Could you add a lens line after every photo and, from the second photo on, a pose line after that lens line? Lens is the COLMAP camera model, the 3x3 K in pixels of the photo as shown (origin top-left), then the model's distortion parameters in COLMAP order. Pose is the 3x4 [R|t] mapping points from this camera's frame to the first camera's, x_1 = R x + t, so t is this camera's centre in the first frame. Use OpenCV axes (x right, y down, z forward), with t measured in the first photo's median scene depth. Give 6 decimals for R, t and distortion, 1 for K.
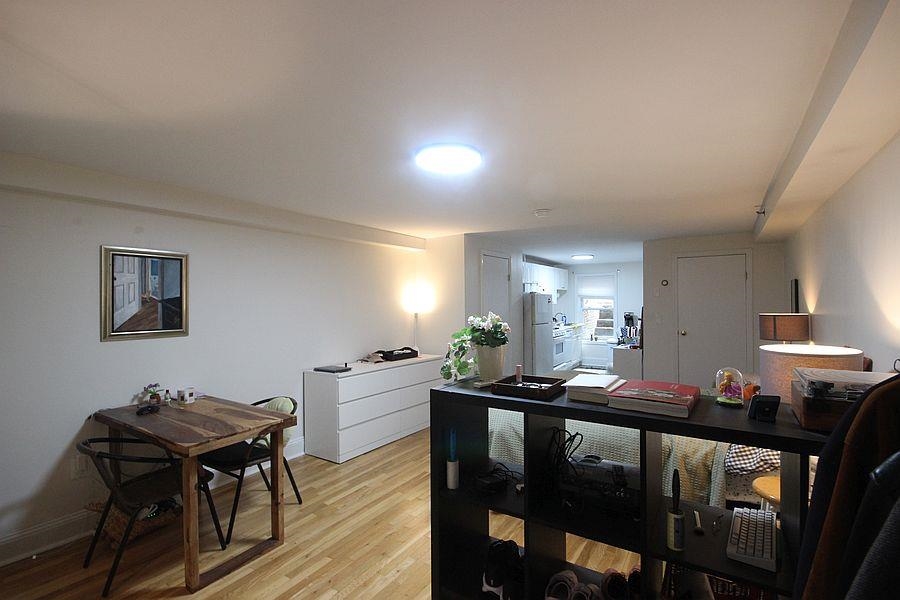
lens RADIAL K [[414.5, 0, 453.3], [0, 414.5, 298.6], [0, 0, 1]] dist [-0.000636, -0.002440]
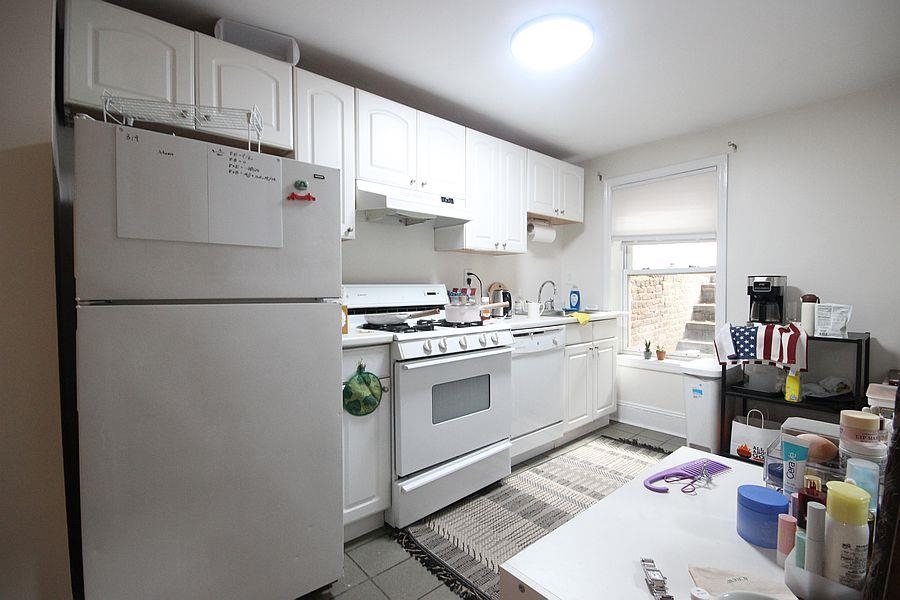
lens RADIAL K [[414.5, 0, 455.6], [0, 414.5, 301.9], [0, 0, 1]] dist [-0.000636, -0.002440]
pose [[0.962913, 0.010516, -0.269607, 0.270071], [0.000144, 0.999220, 0.039488, 0.037358], [0.269812, -0.038062, 0.962160, 0.610180]]
